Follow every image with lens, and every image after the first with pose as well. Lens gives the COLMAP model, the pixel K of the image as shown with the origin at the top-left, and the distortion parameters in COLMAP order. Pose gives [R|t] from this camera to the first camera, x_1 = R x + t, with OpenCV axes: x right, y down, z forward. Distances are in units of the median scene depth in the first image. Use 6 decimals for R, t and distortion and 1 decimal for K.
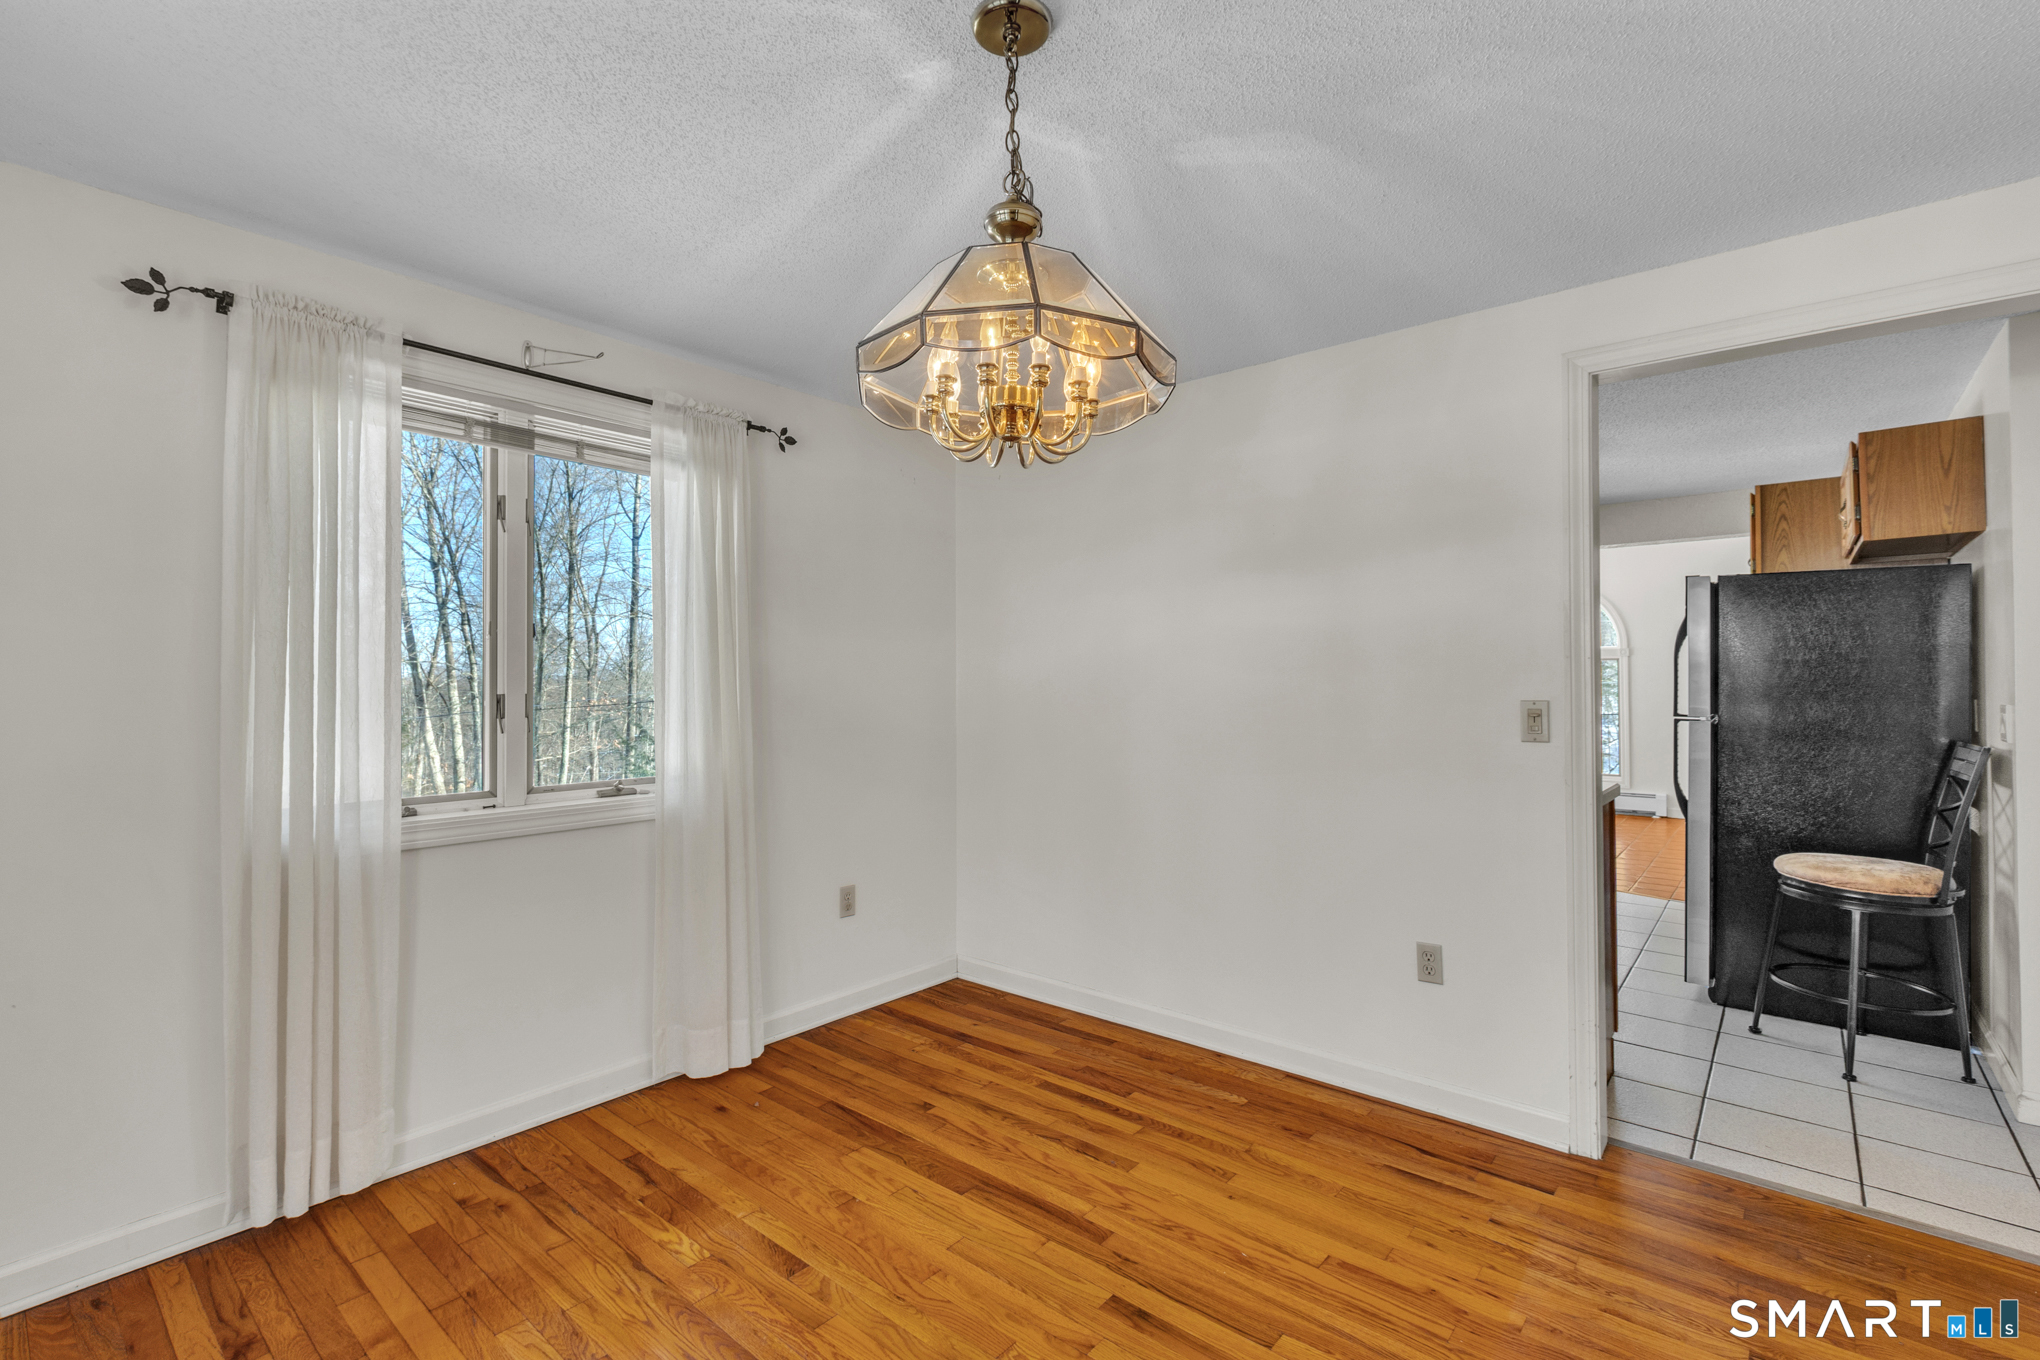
lens RADIAL K [[922.5, 0, 1014.5], [0, 922.5, 675.4], [0, 0, 1]] dist [0.000520, -0.001444]
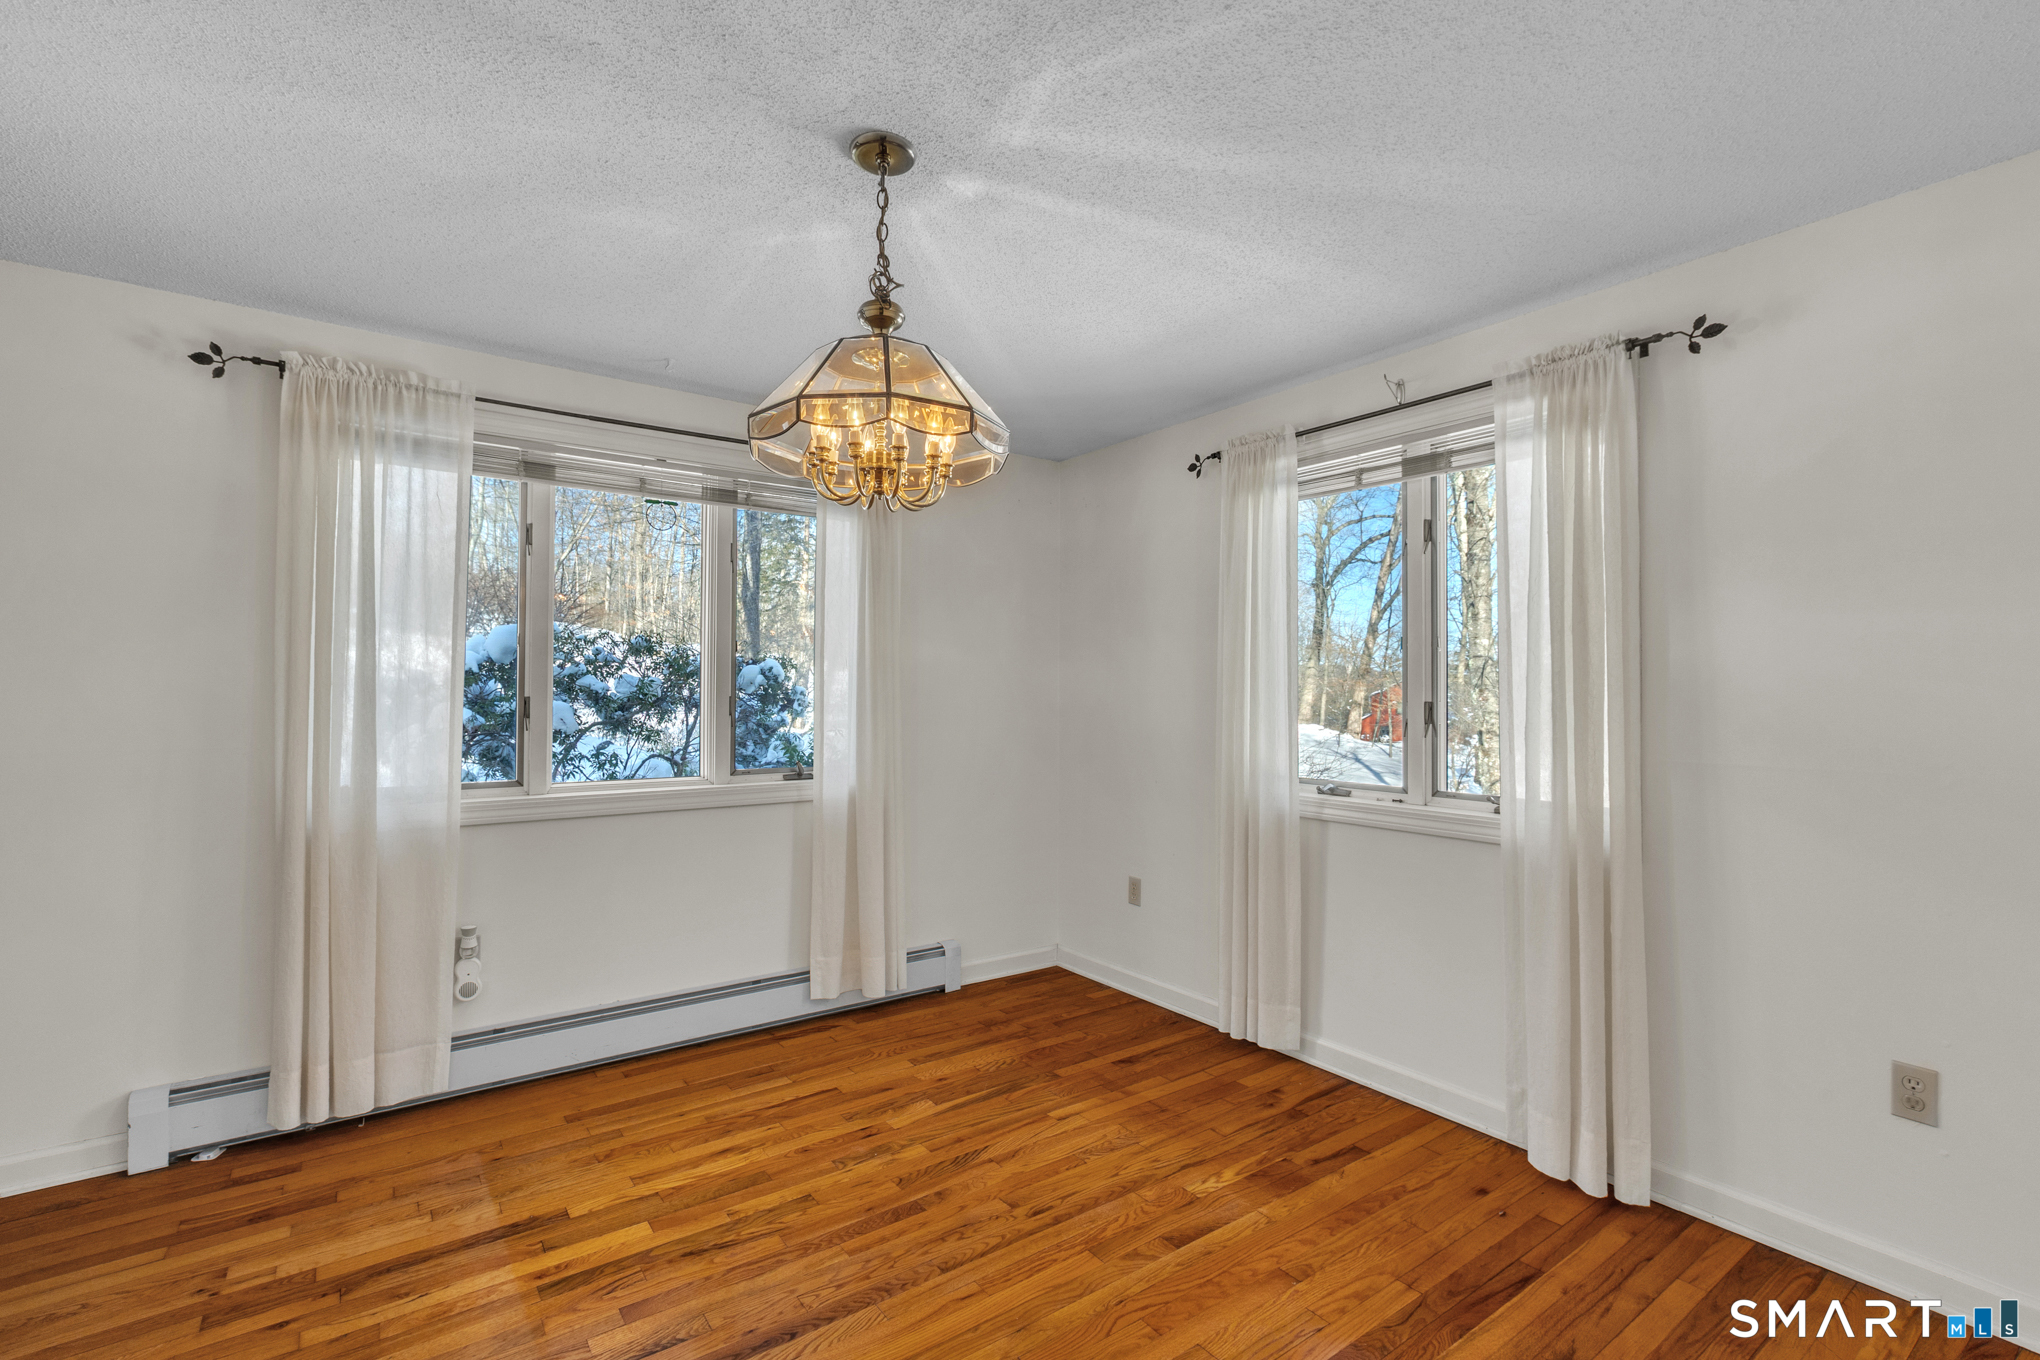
lens RADIAL K [[922.5, 0, 1024.9], [0, 922.5, 680.1], [0, 0, 1]] dist [0.000520, -0.001444]
pose [[-0.239443, -0.007168, -0.970884, 0.688711], [0.004725, 0.999952, -0.008548, 0.002310], [0.970899, -0.006634, -0.239398, 0.890992]]
